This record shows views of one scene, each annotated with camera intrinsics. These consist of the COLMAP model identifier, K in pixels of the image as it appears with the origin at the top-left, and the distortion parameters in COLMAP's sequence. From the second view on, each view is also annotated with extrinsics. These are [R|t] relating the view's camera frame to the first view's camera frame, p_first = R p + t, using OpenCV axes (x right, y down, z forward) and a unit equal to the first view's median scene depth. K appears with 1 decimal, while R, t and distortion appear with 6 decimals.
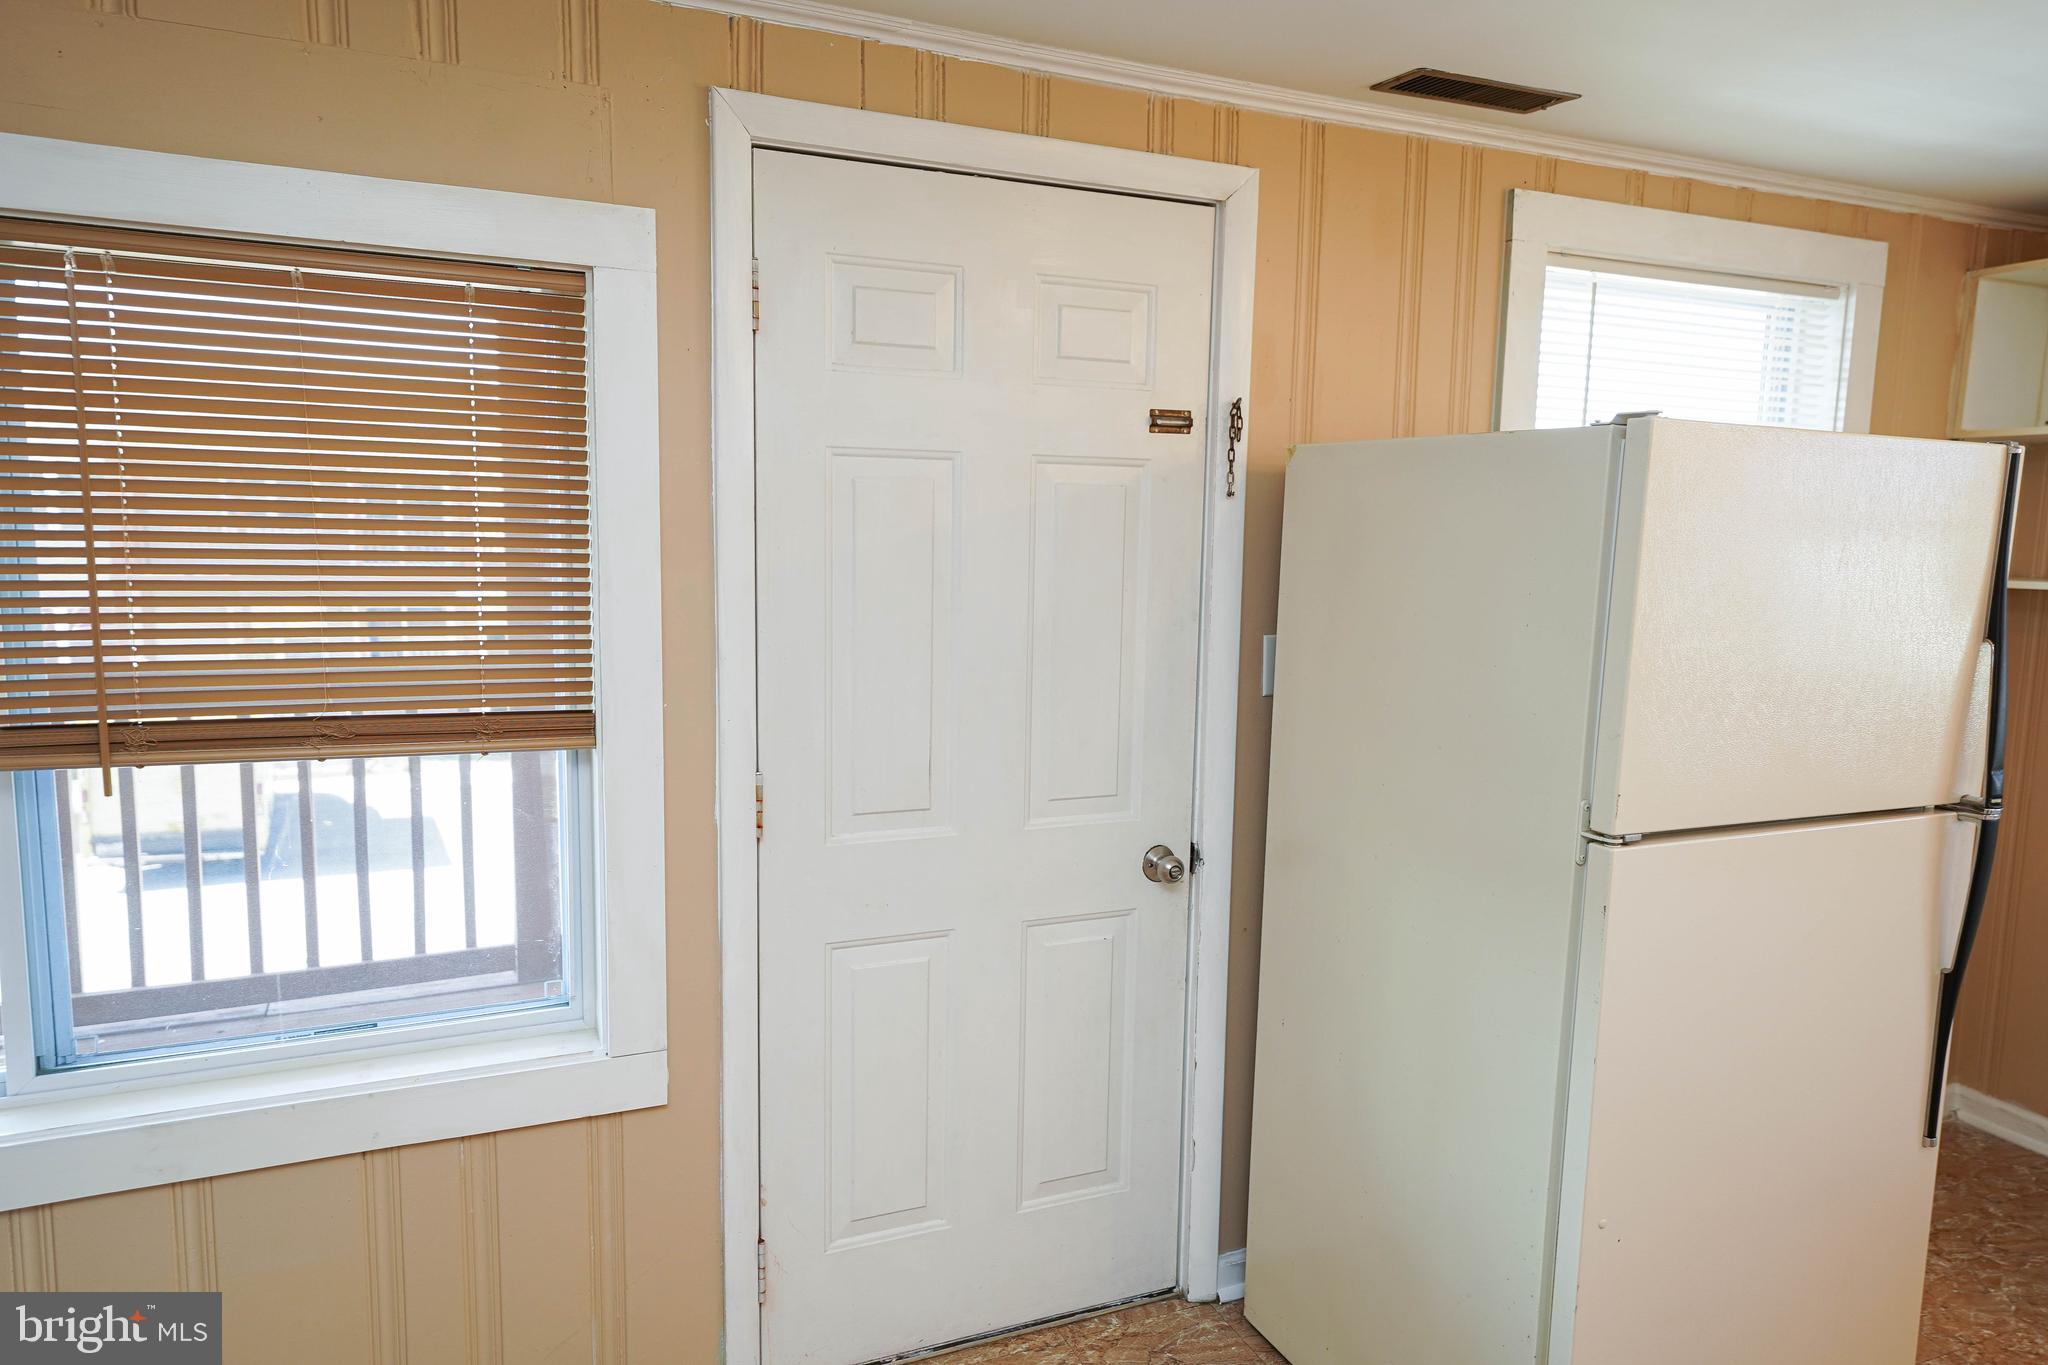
lens RADIAL K [[1307.8, 0, 1018.5], [0, 1307.8, 692.4], [0, 0, 1]] dist [0.016679, 0.005265]
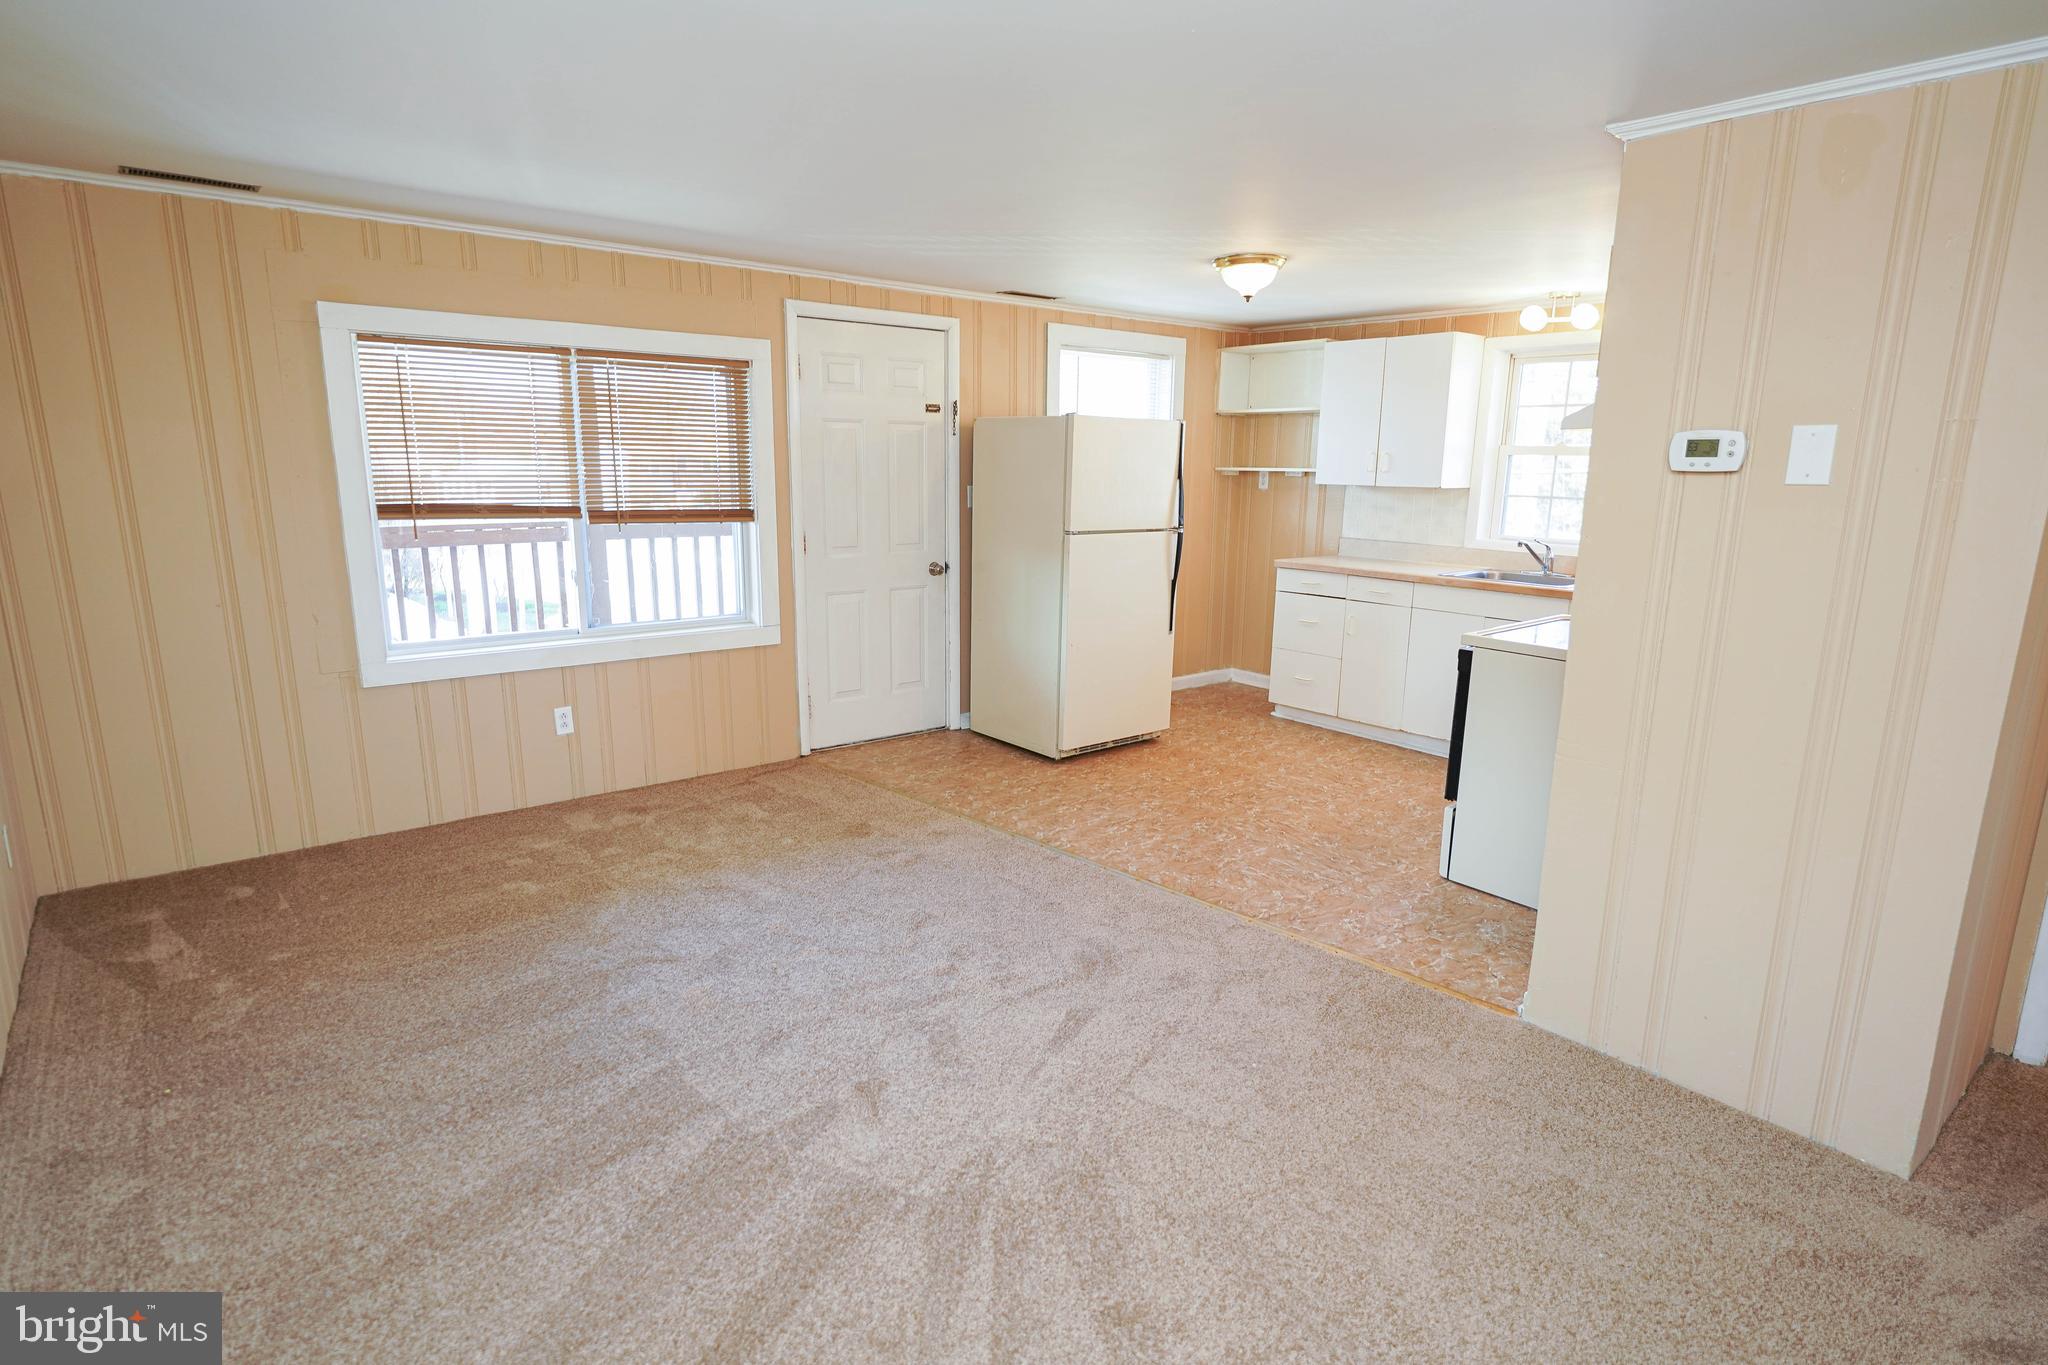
lens RADIAL K [[1062.5, 0, 1025.2], [0, 1062.5, 683.5], [0, 0, 1]] dist [-0.002959, 0.000193]
pose [[0.963530, -0.061679, 0.260395, -0.322649], [0.039453, 0.995183, 0.089740, 0.184545], [-0.264676, -0.076194, 0.961323, -1.291490]]
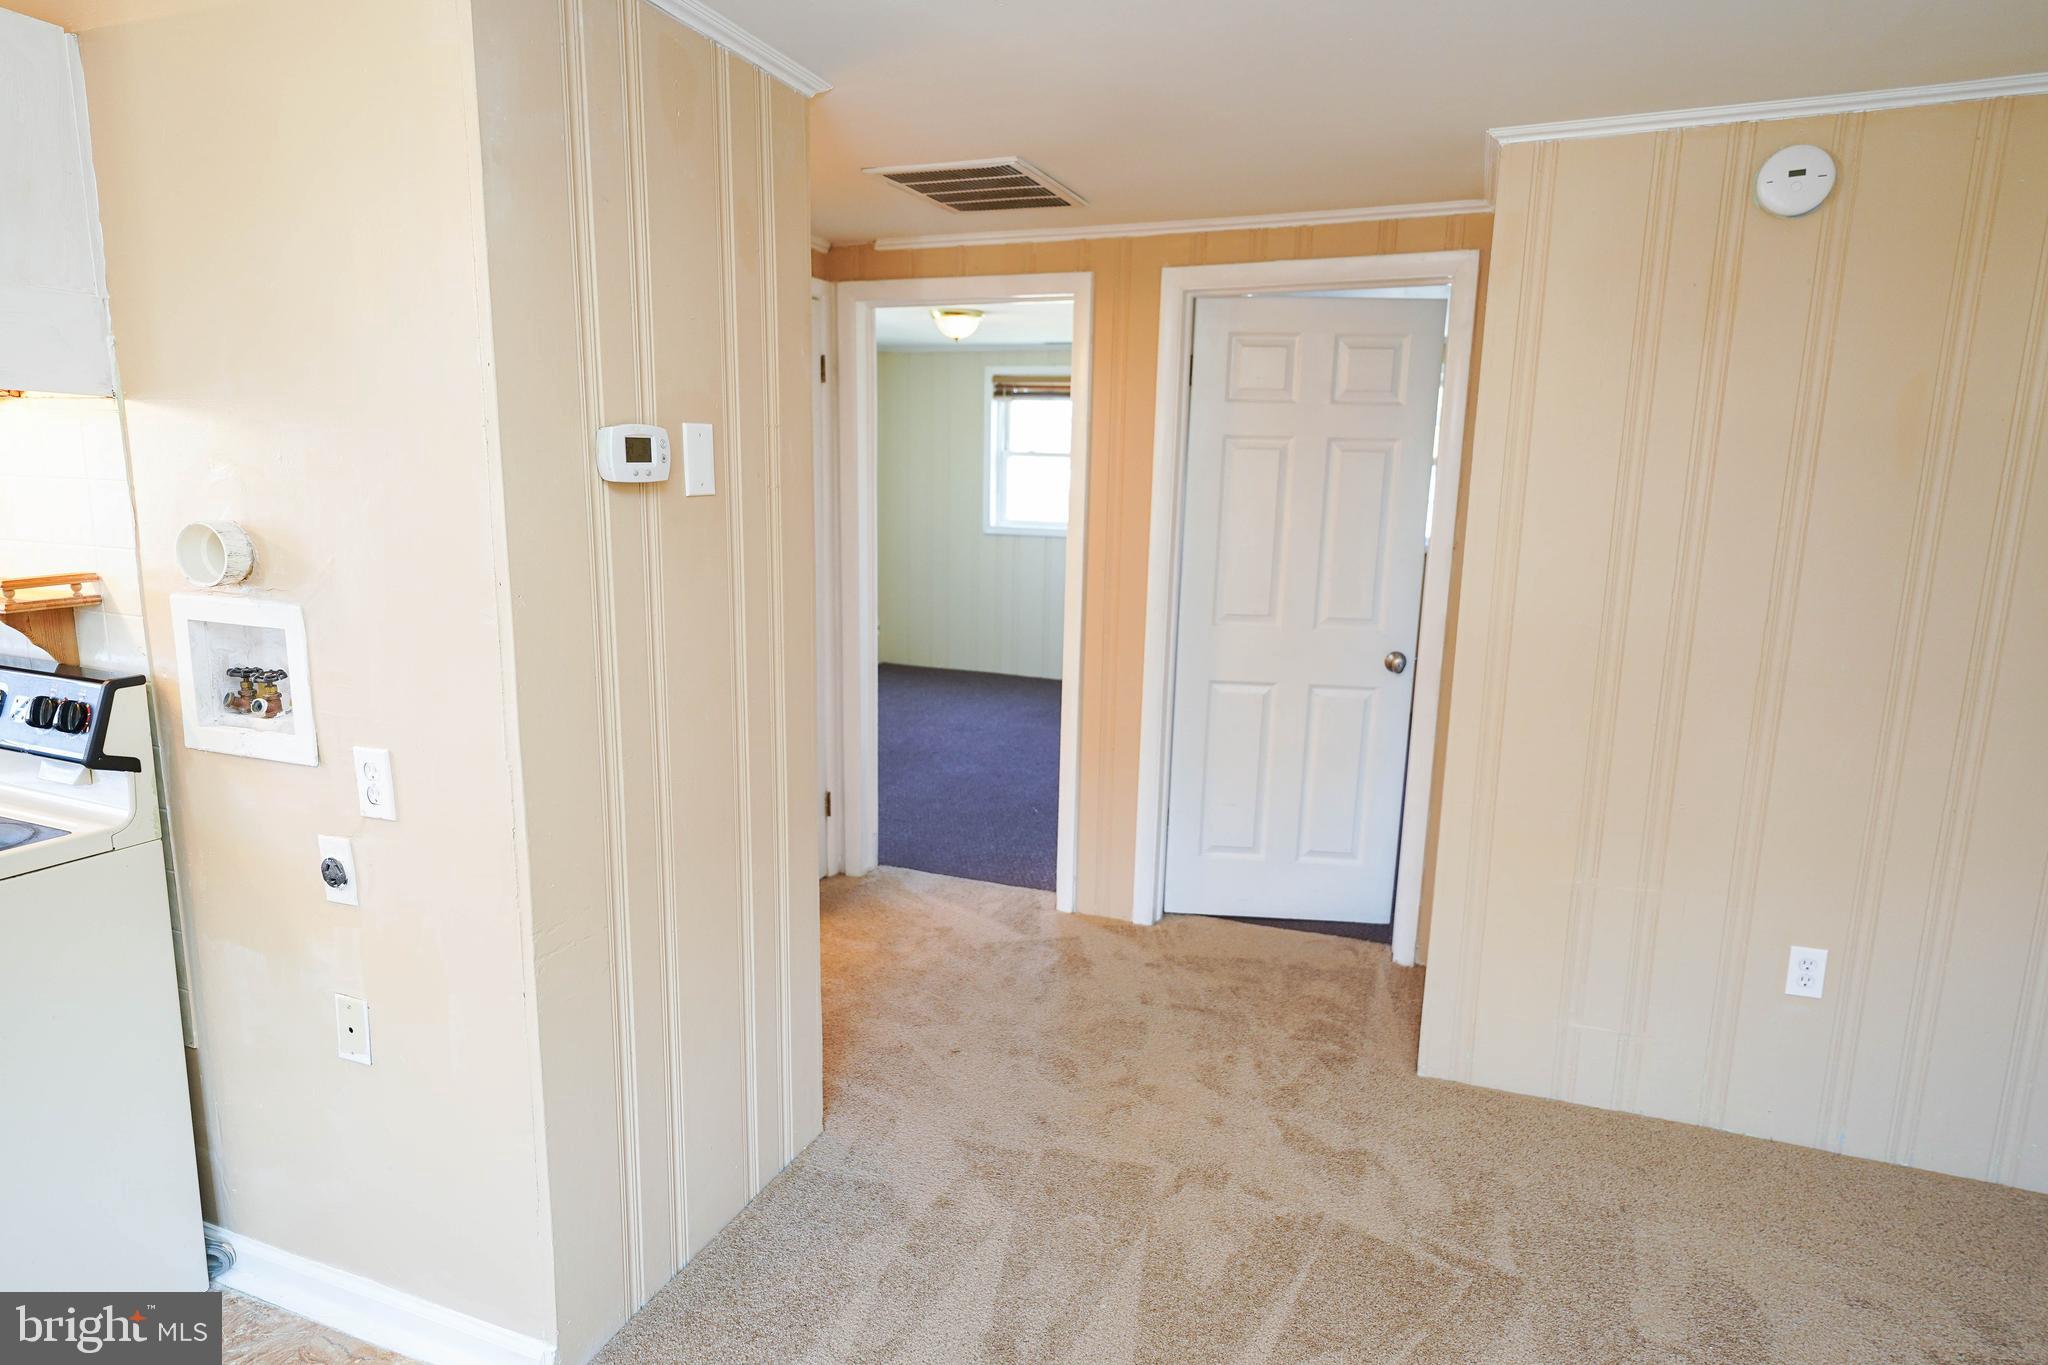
lens RADIAL K [[1158.4, 0, 1011.5], [0, 1158.4, 688.8], [0, 0, 1]] dist [-0.000258, 0.002056]
pose [[-0.698787, -0.165129, 0.696010, -0.171404], [0.058880, 0.956412, 0.286024, 0.021998], [-0.712902, 0.240851, -0.658605, -0.093372]]
